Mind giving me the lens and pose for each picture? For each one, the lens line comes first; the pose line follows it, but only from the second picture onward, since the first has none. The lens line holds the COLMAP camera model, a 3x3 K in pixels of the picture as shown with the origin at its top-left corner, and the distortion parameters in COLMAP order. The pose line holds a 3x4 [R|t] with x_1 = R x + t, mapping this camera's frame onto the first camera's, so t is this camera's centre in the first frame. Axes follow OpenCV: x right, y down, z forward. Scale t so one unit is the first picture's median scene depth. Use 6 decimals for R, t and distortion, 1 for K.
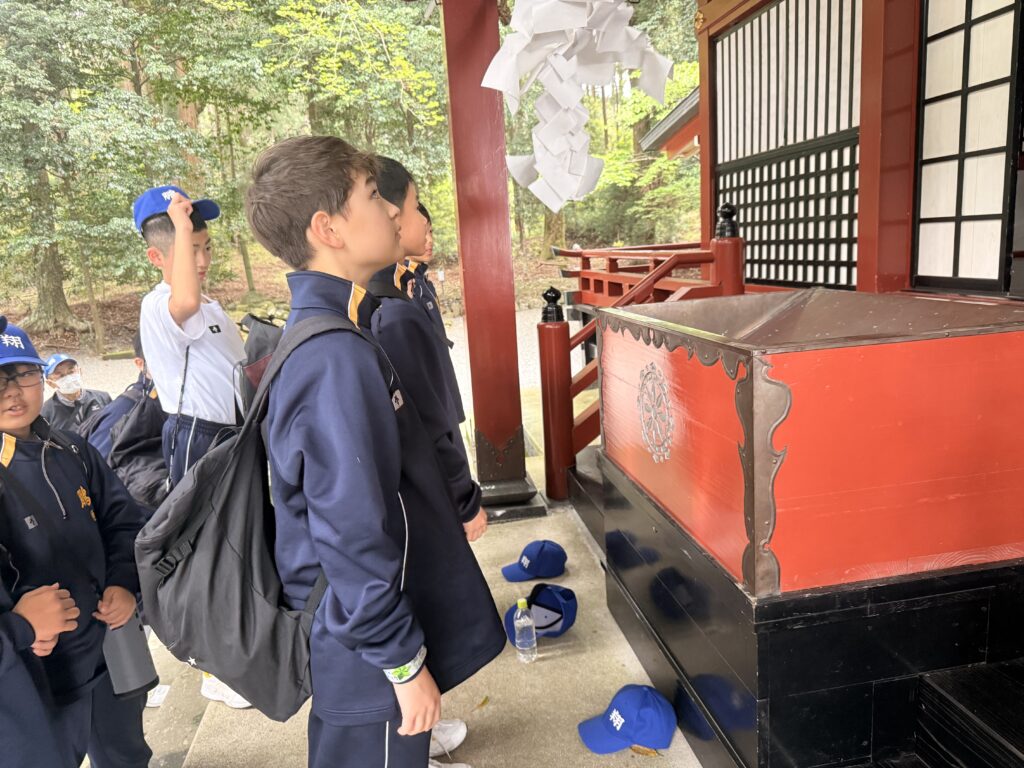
lens RADIAL K [[737.5, 0, 520.4], [0, 737.5, 384.7], [0, 0, 1]] dist [0.051218, -0.076562]
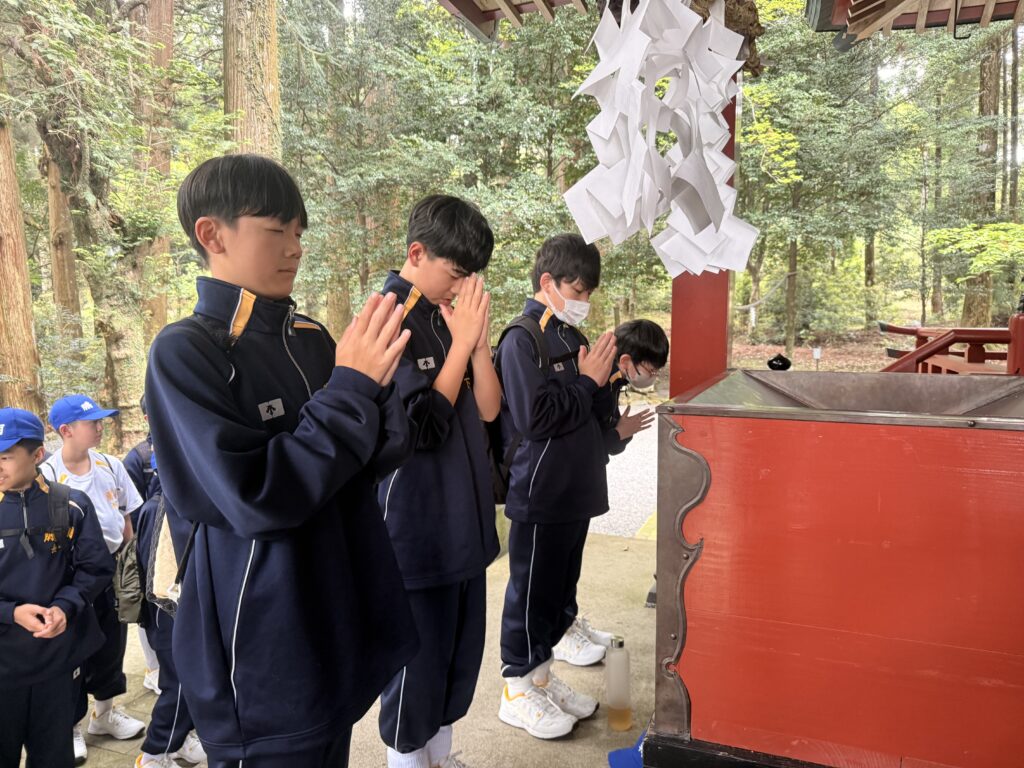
lens RADIAL K [[737.5, 0, 520.4], [0, 737.5, 384.7], [0, 0, 1]] dist [0.051218, -0.076562]
pose [[0.847437, 0.101929, -0.521019, 0.202832], [-0.153841, 0.986436, -0.057242, -0.000410], [0.508117, 0.128663, 0.851624, 0.083644]]
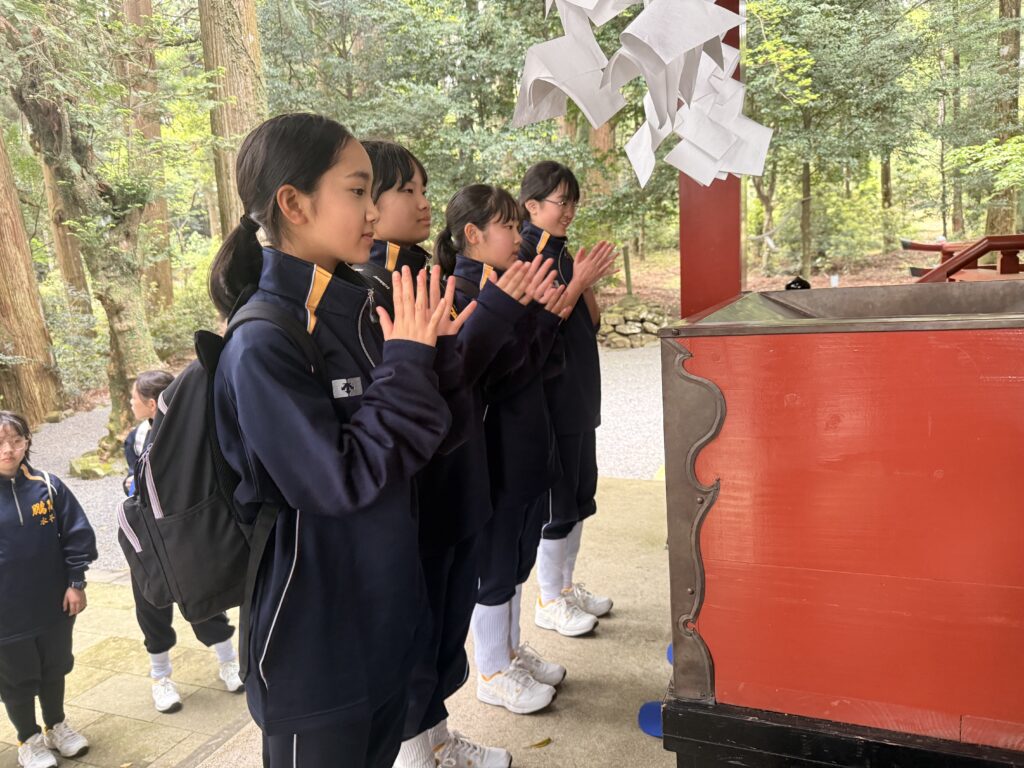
lens RADIAL K [[736.6, 0, 513.8], [0, 736.6, 390.6], [0, 0, 1]] dist [0.009597, -0.008970]
pose [[0.836886, 0.088094, -0.540241, 0.192770], [-0.091421, 0.995597, 0.020726, 0.002651], [0.539688, 0.032045, 0.841255, 0.123968]]
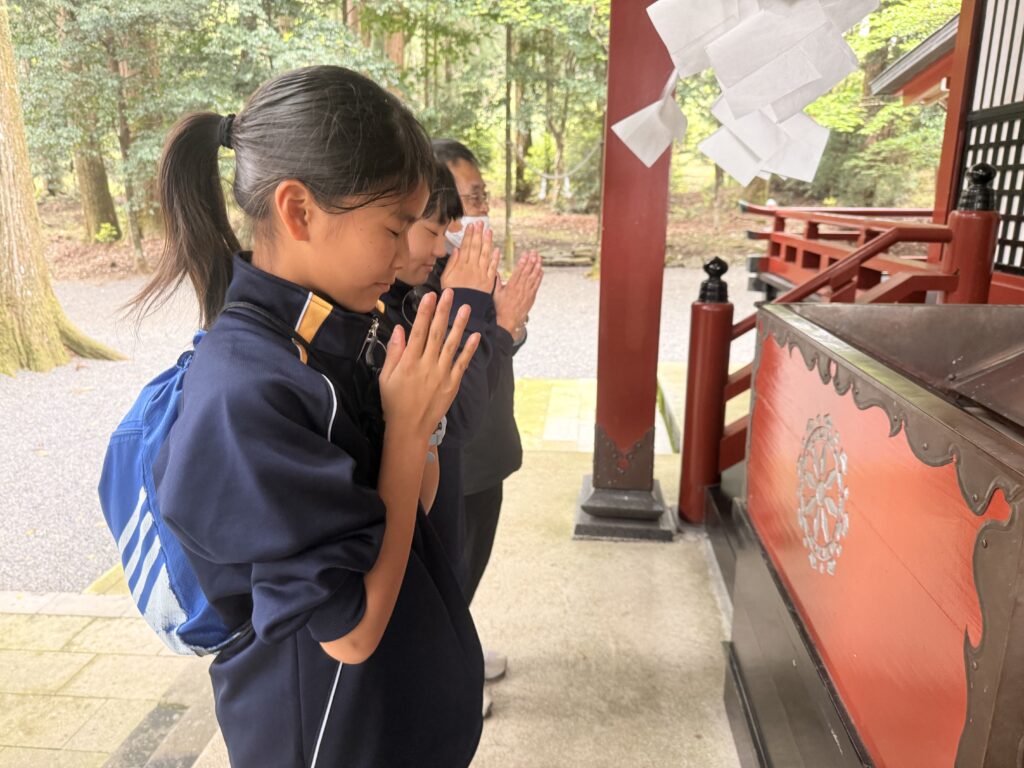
lens RADIAL K [[734.3, 0, 499.2], [0, 734.3, 381.0], [0, 0, 1]] dist [0.038876, -0.083199]
pose [[0.958235, 0.127873, -0.255801, 0.031489], [-0.109738, 0.990403, 0.084016, -0.036424], [0.264089, -0.052436, 0.963072, 0.151302]]
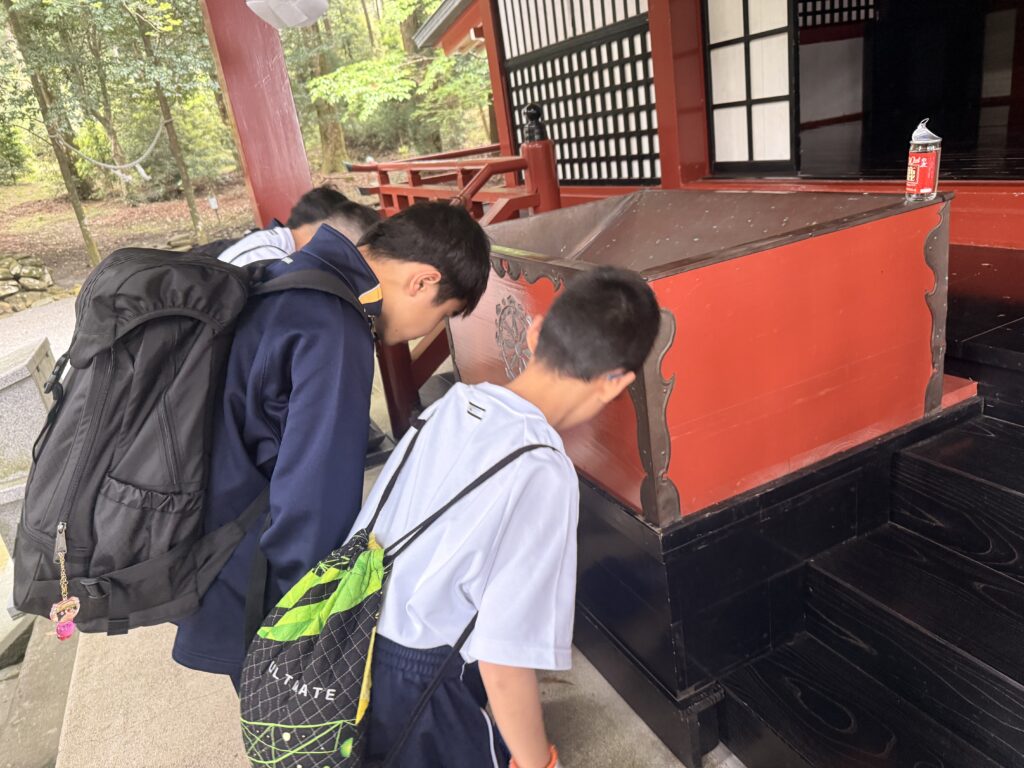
lens RADIAL K [[737.5, 0, 520.4], [0, 737.5, 384.7], [0, 0, 1]] dist [0.051218, -0.076562]
pose [[0.955958, -0.168091, 0.240604, -0.022941], [0.137423, 0.980692, 0.139131, -0.022151], [-0.259345, -0.099939, 0.960600, 0.045026]]
